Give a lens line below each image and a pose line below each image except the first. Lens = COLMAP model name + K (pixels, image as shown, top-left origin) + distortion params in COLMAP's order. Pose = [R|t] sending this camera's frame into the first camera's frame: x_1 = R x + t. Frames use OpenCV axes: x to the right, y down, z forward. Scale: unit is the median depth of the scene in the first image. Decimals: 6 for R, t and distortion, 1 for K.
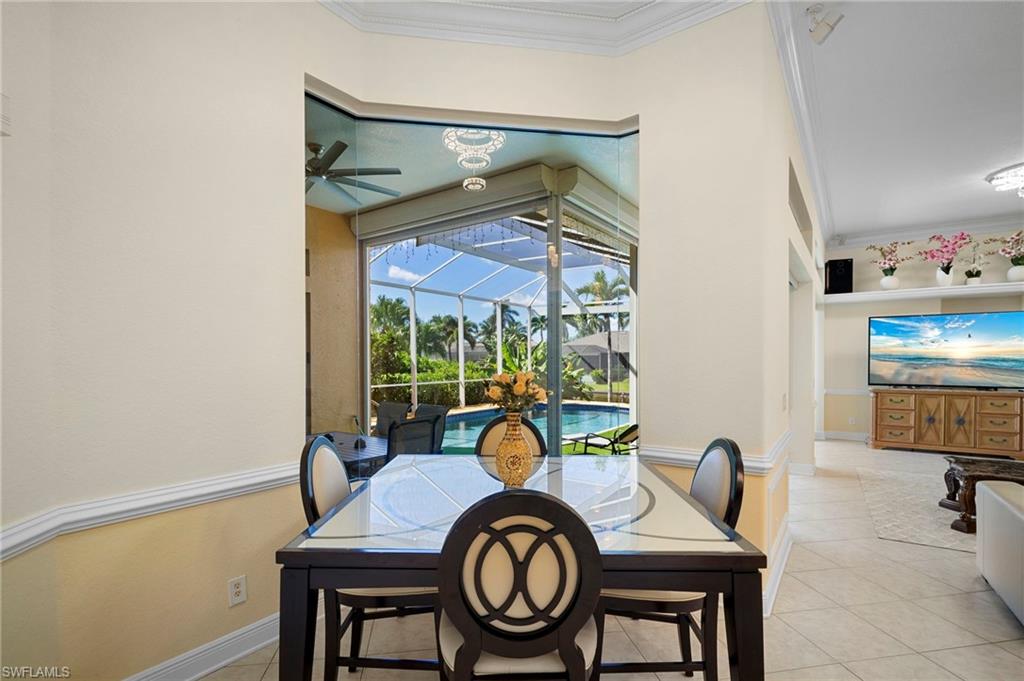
lens RADIAL K [[480.6, 0, 508.9], [0, 480.6, 366.9], [0, 0, 1]] dist [-0.002515, -0.004212]
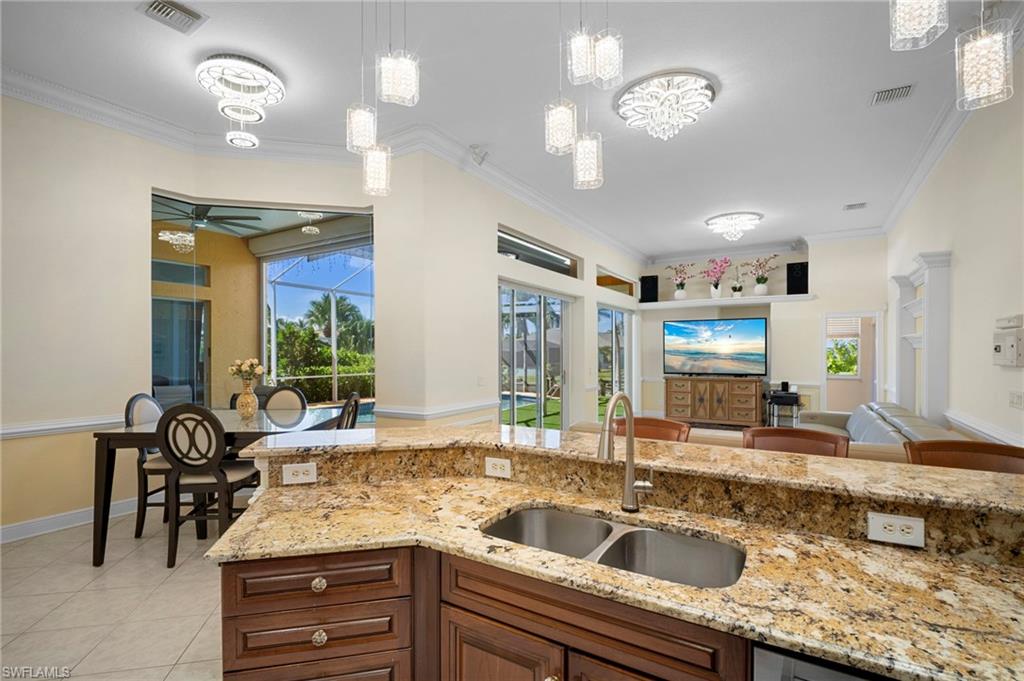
lens RADIAL K [[480.6, 0, 512.2], [0, 480.6, 356.6], [0, 0, 1]] dist [-0.002515, -0.004212]
pose [[0.997809, 0.000742, 0.066159, 0.266291], [-0.000002, 0.999937, -0.011182, 0.006419], [-0.066164, 0.011157, 0.997746, -0.279781]]
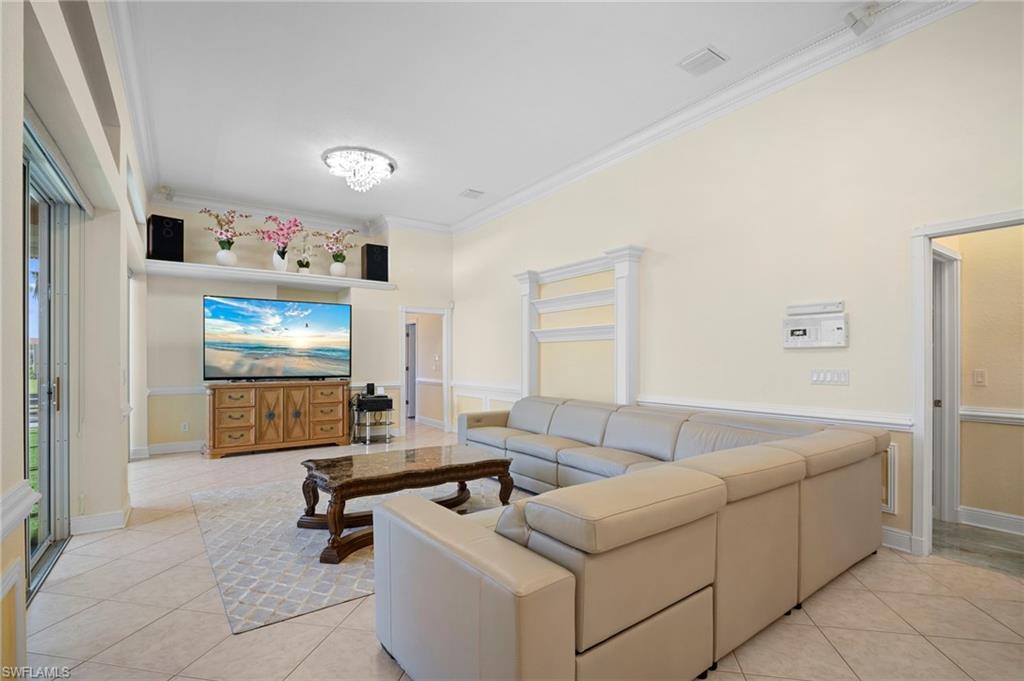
lens RADIAL K [[480.6, 0, 510.6], [0, 480.6, 358.2], [0, 0, 1]] dist [-0.002515, -0.004212]
pose [[0.343954, 0.005637, 0.938970, 0.182636], [0.017672, 0.999766, -0.012475, 0.021299], [-0.938820, 0.020884, 0.343774, 0.255751]]
